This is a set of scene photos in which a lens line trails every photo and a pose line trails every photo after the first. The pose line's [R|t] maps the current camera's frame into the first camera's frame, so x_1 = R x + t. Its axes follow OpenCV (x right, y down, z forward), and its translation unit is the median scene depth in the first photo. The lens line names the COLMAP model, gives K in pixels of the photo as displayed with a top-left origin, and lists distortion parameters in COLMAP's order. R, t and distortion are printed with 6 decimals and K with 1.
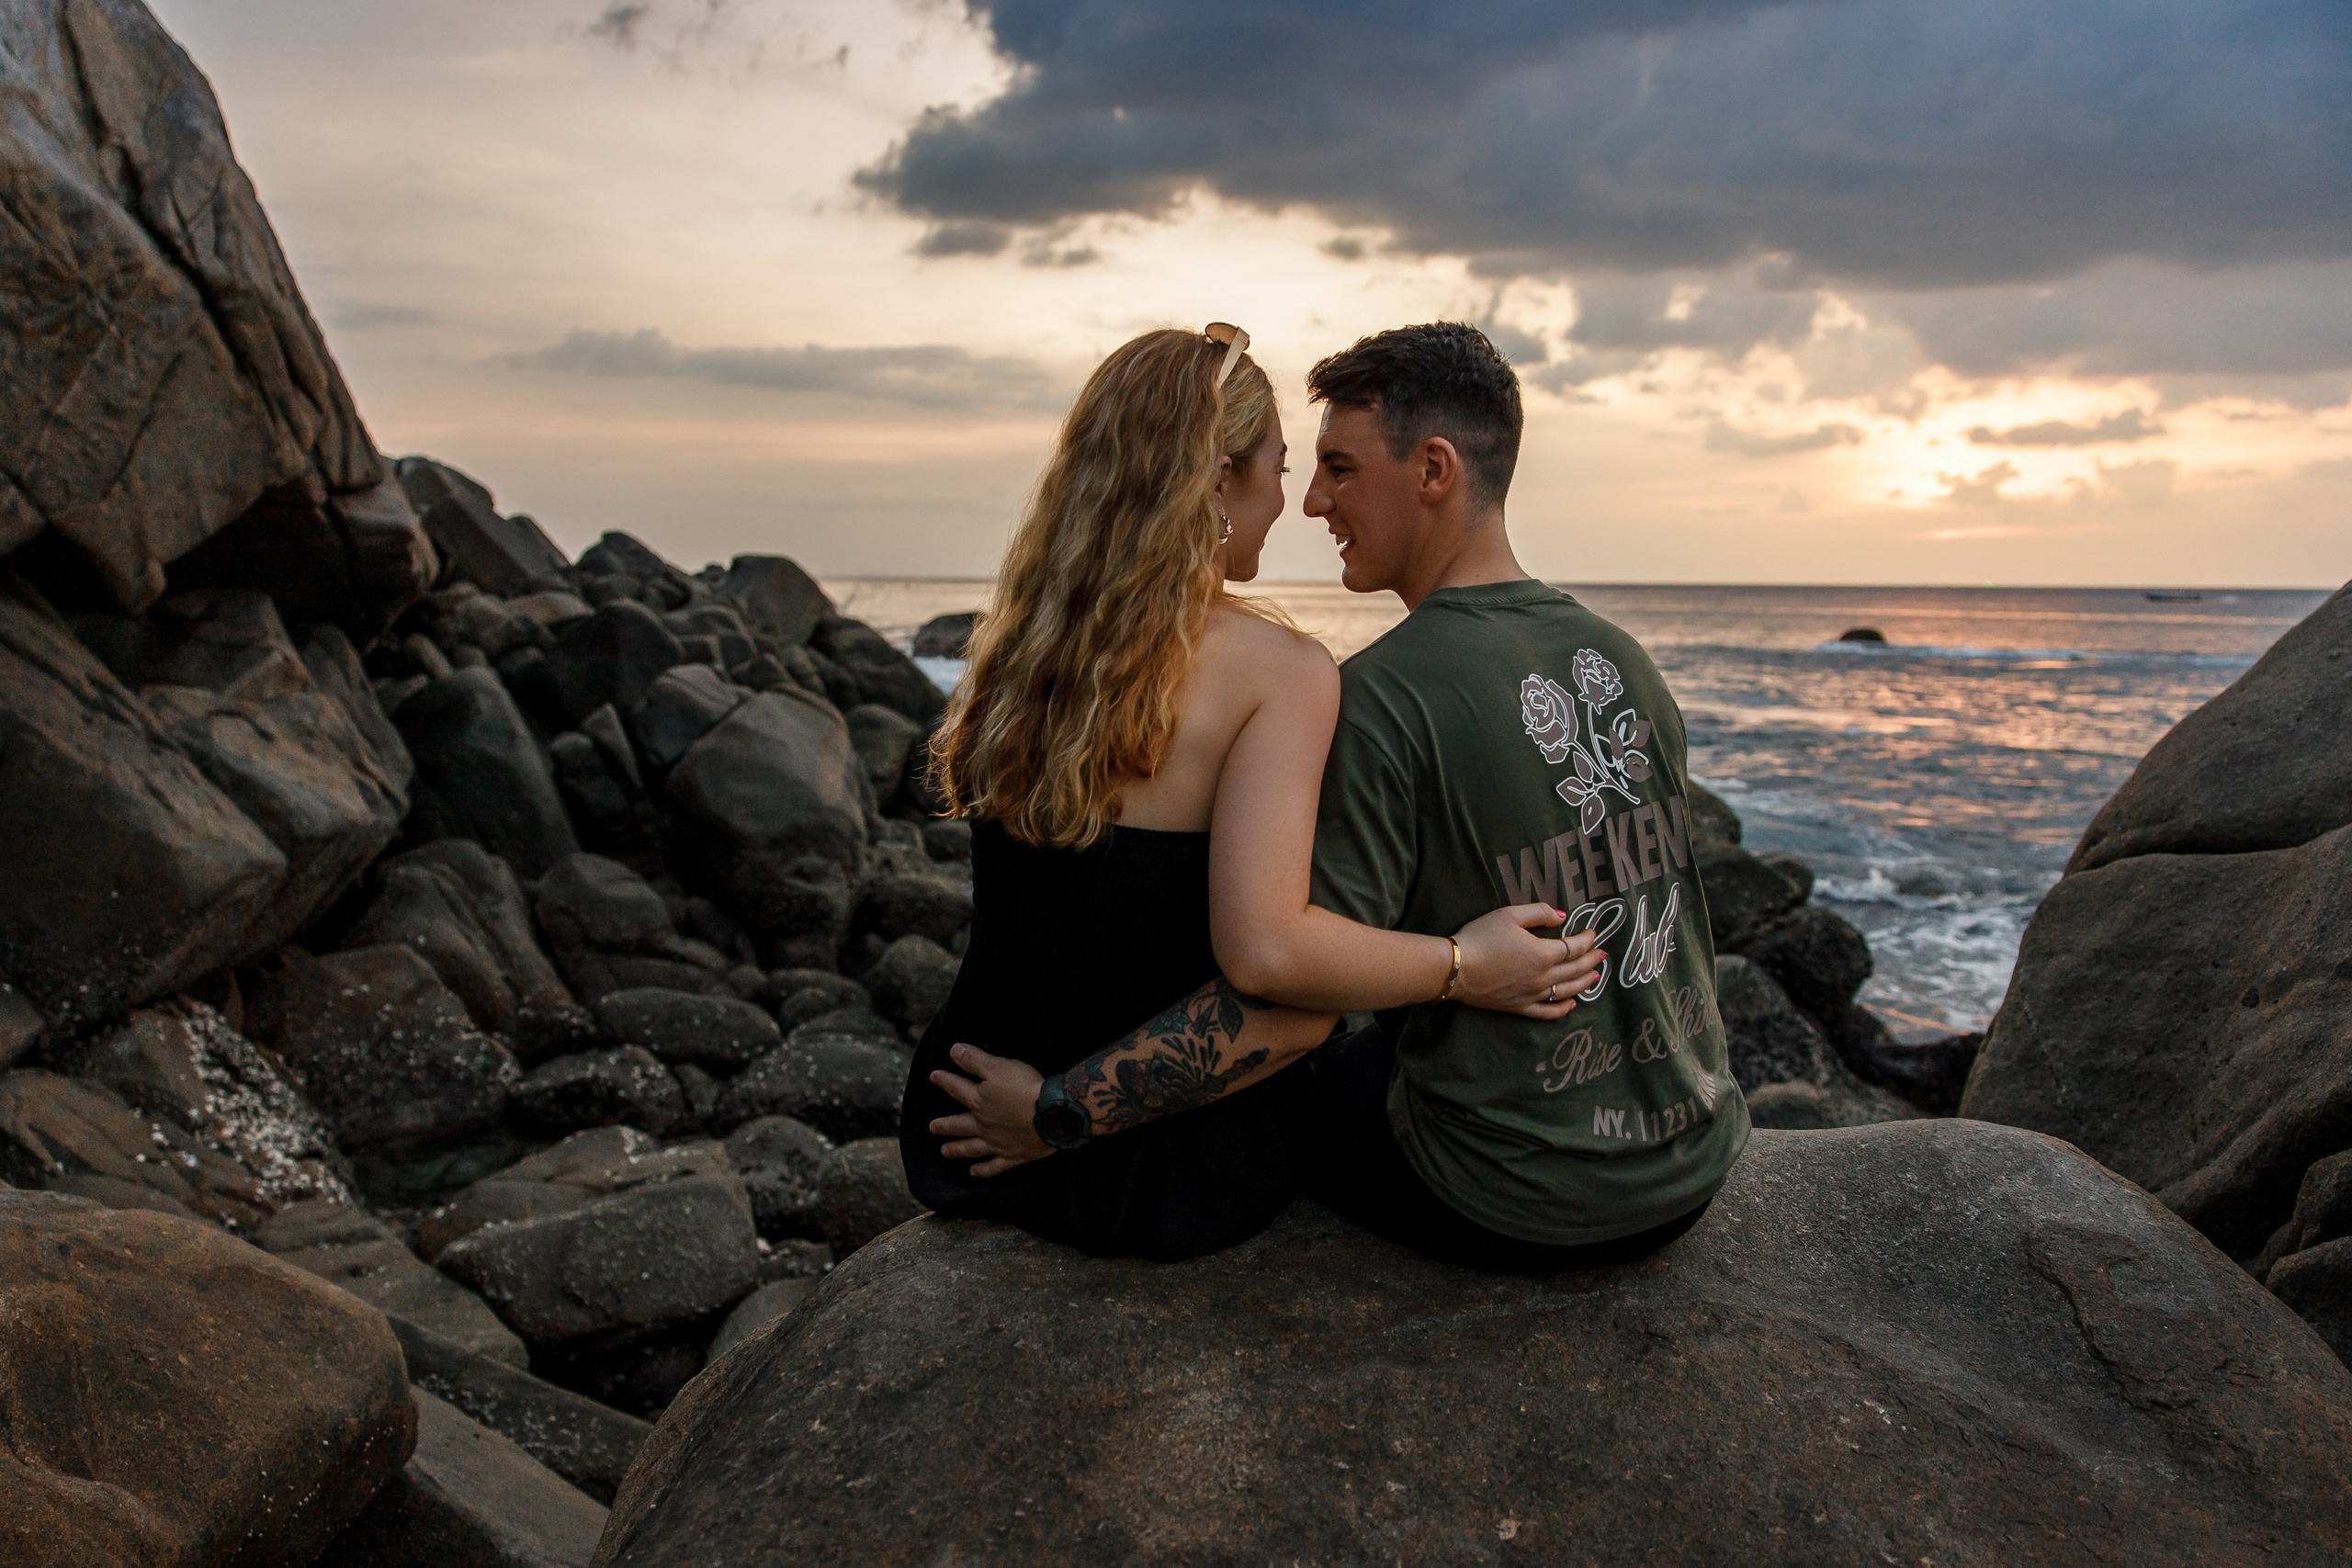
lens RADIAL K [[1743.9, 0, 1181.3], [0, 1743.9, 785.3], [0, 0, 1]] dist [-0.000161, 0.004373]
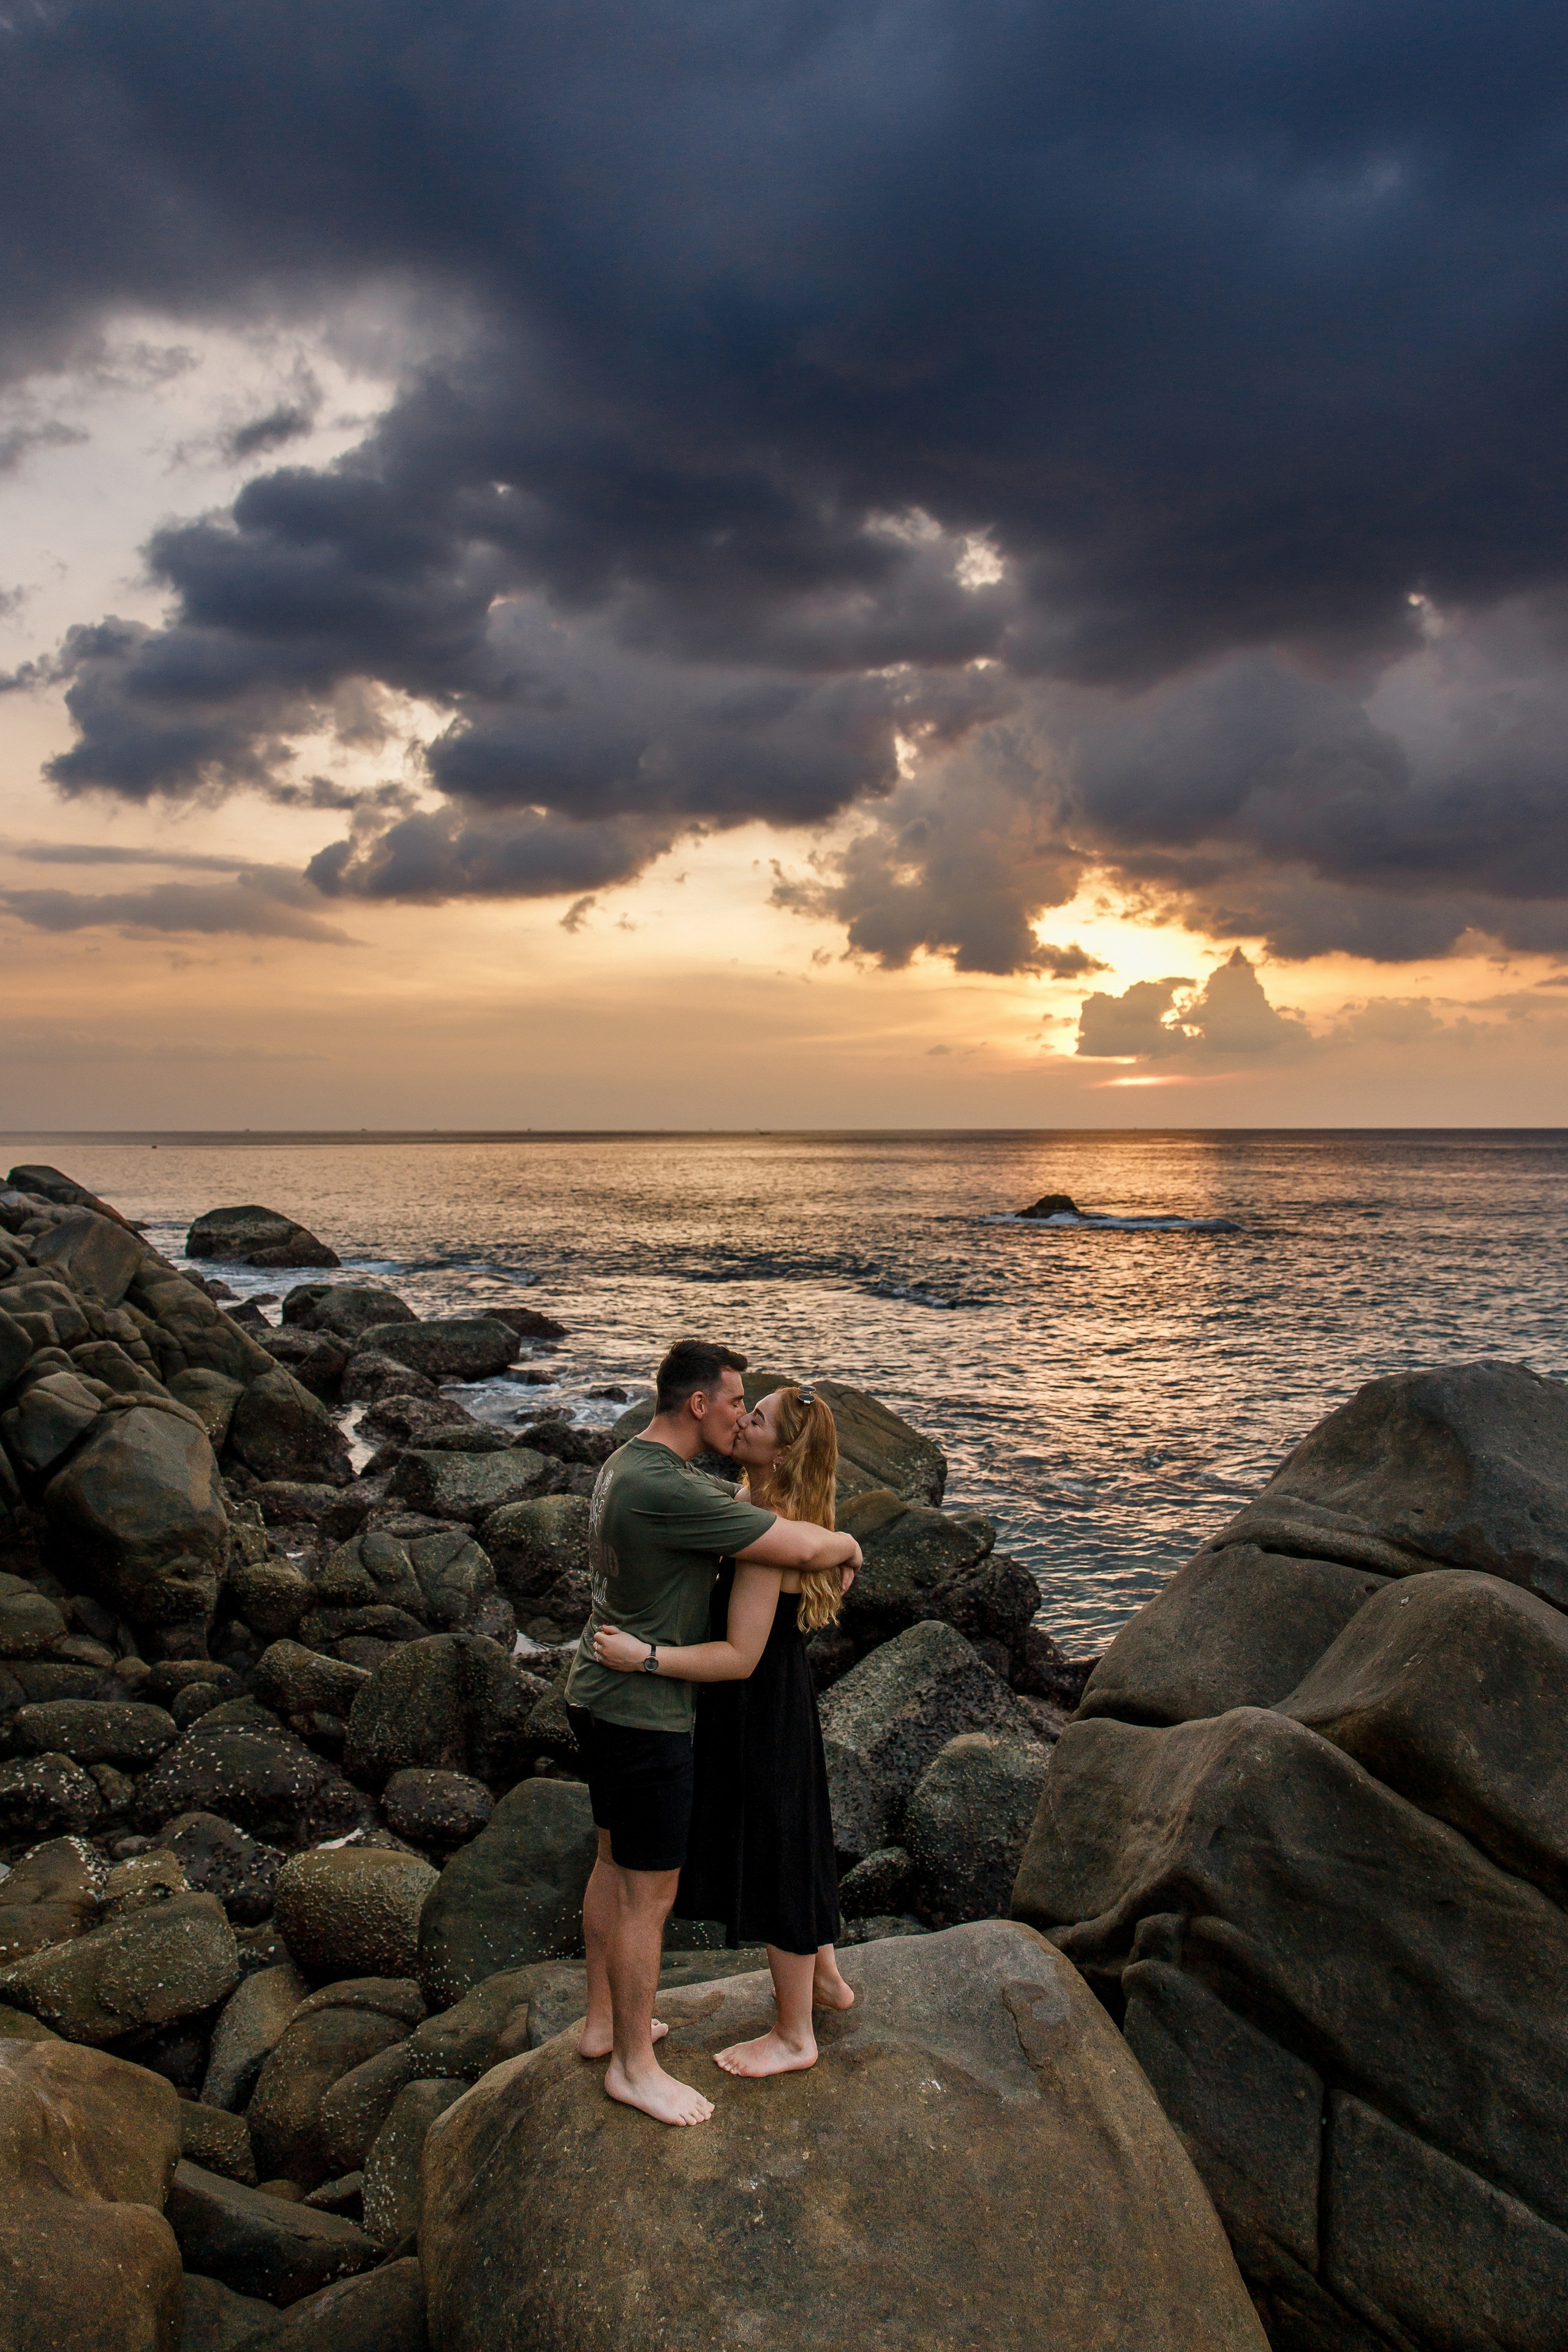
lens RADIAL K [[1666.7, 0, 778.5], [0, 1666.7, 1166.8], [0, 0, 1]] dist [-0.001181, 0.006450]
pose [[0.979442, -0.015176, 0.201154, -0.168974], [0.034167, 0.995239, -0.091275, -0.415002], [-0.198811, 0.096271, 0.975298, -0.803821]]
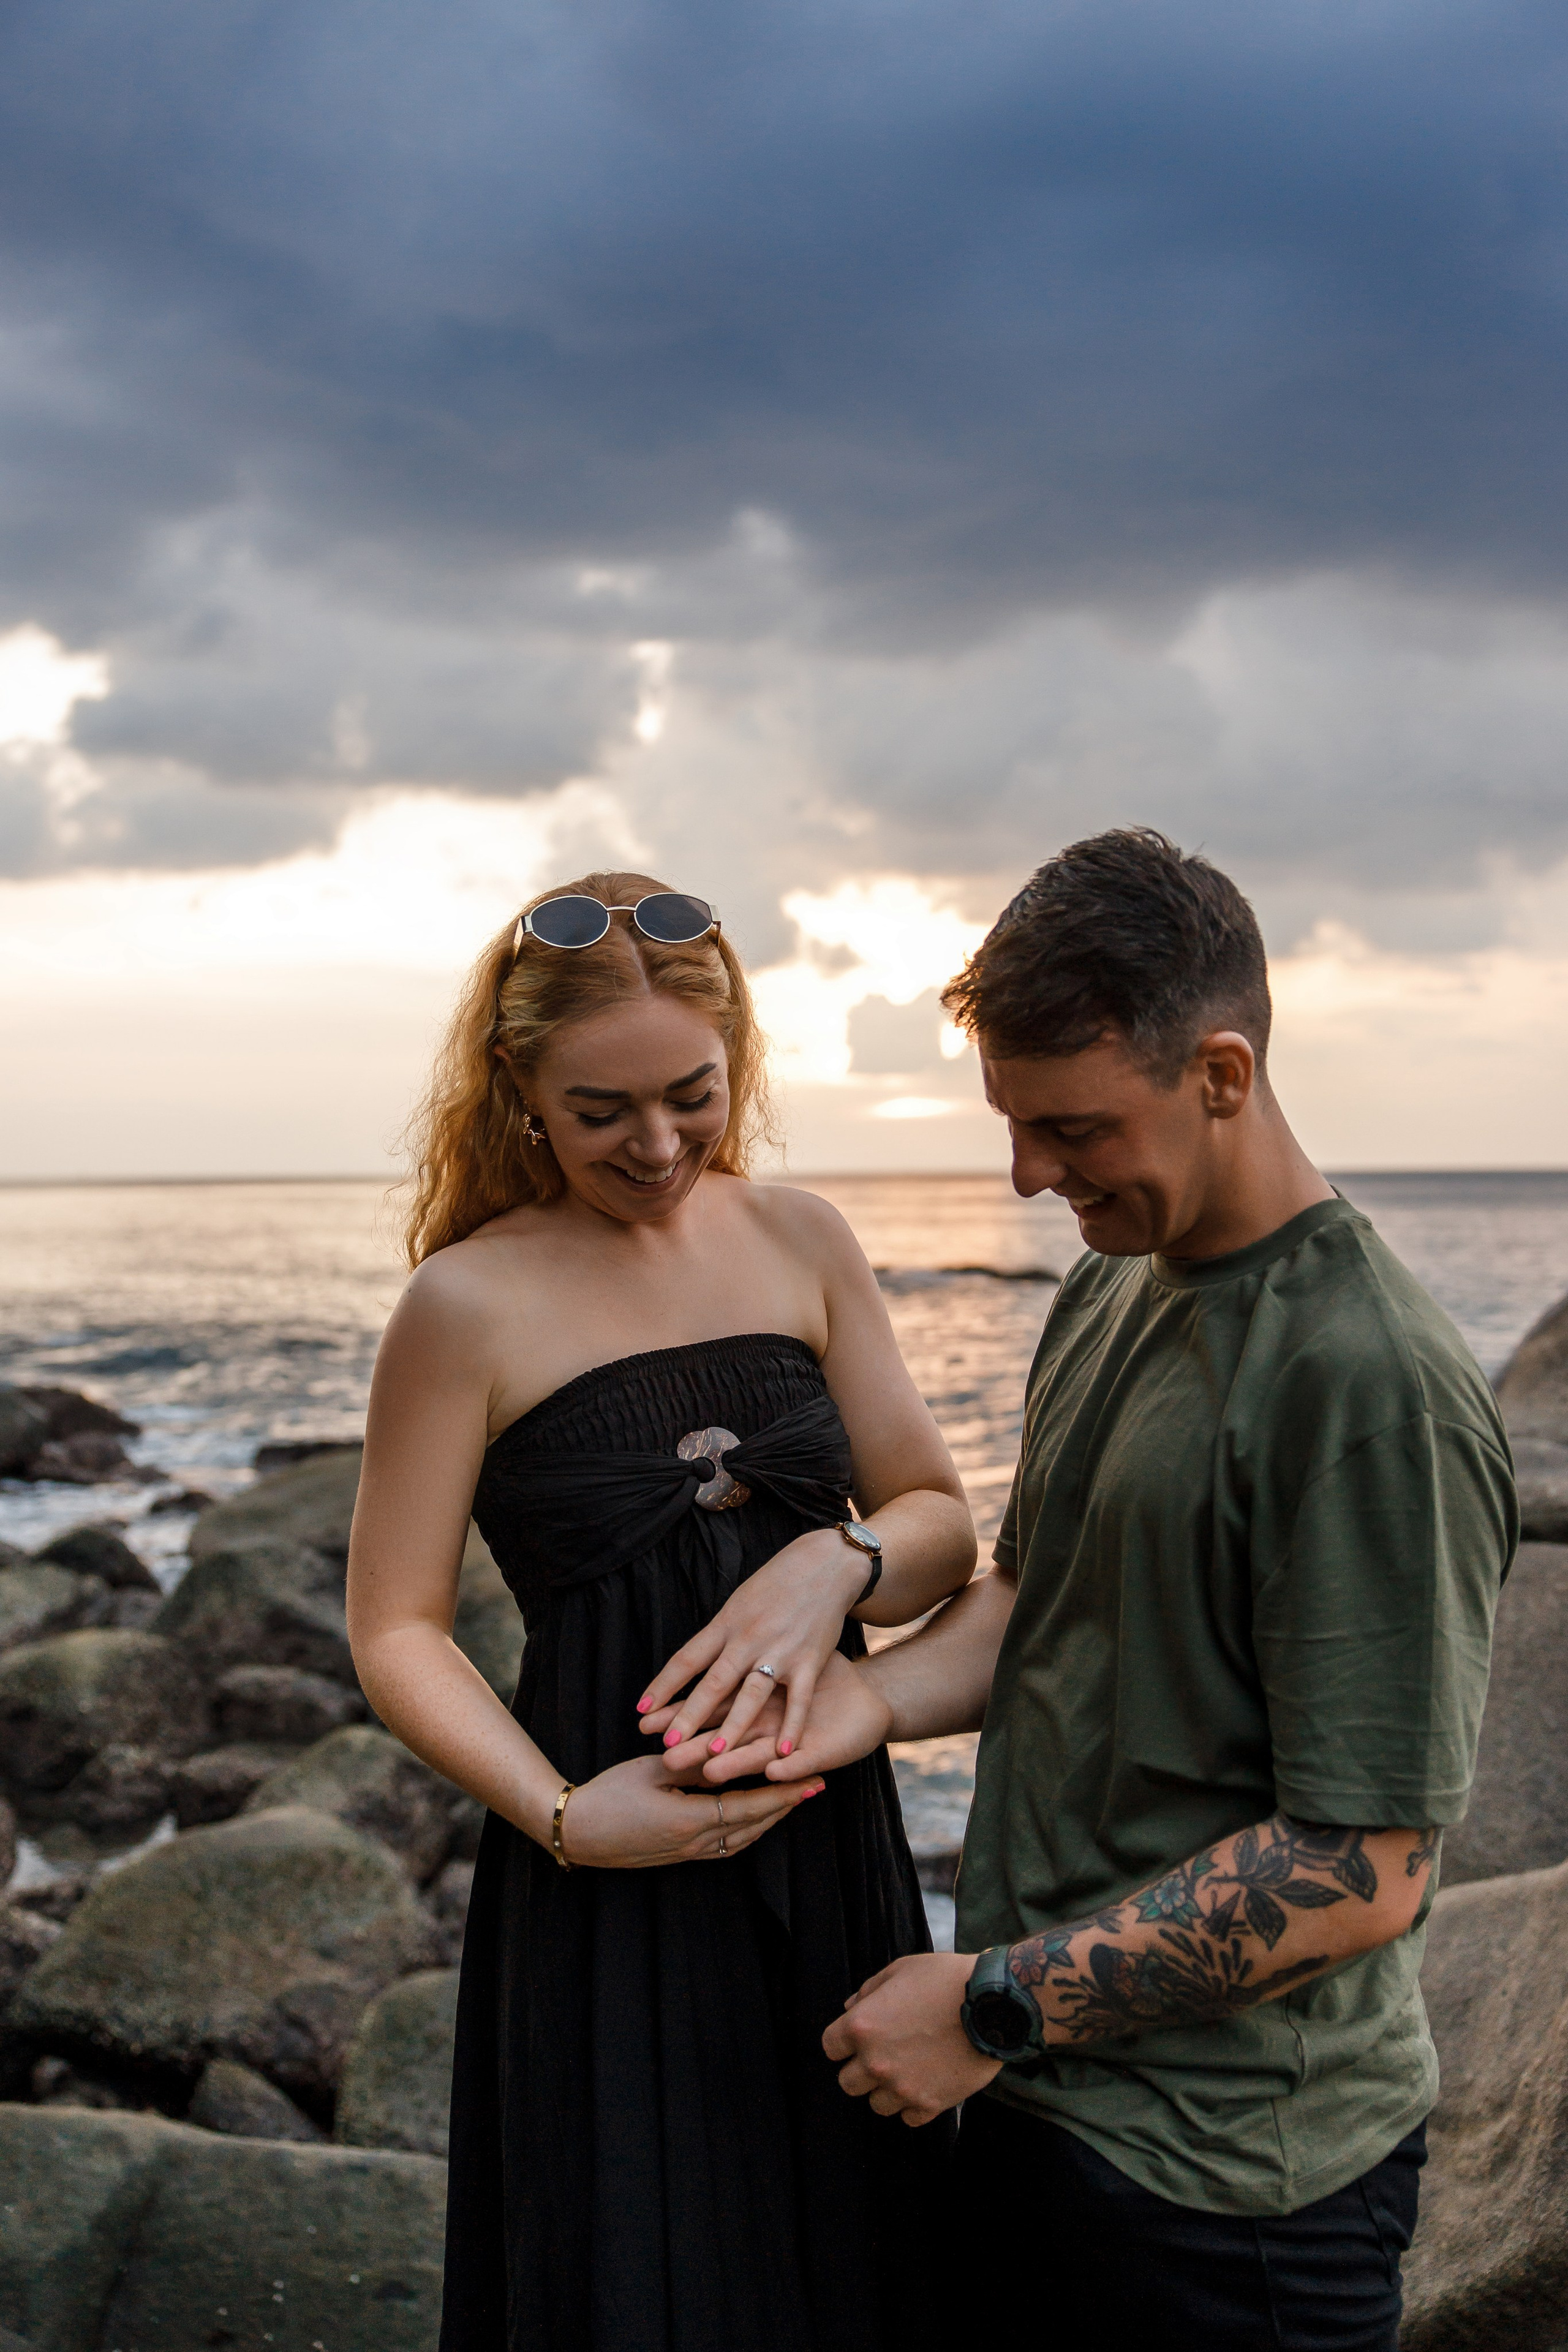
lens RADIAL K [[2243.4, 0, 784.0], [0, 2243.4, 1176.0], [0, 0, 1]] dist [0.003197, 0.010411]
pose [[0.936490, -0.015002, 0.350373, -0.062890], [0.055269, 0.992913, -0.105212, -0.222721], [-0.346311, 0.117895, 0.930682, -0.054119]]
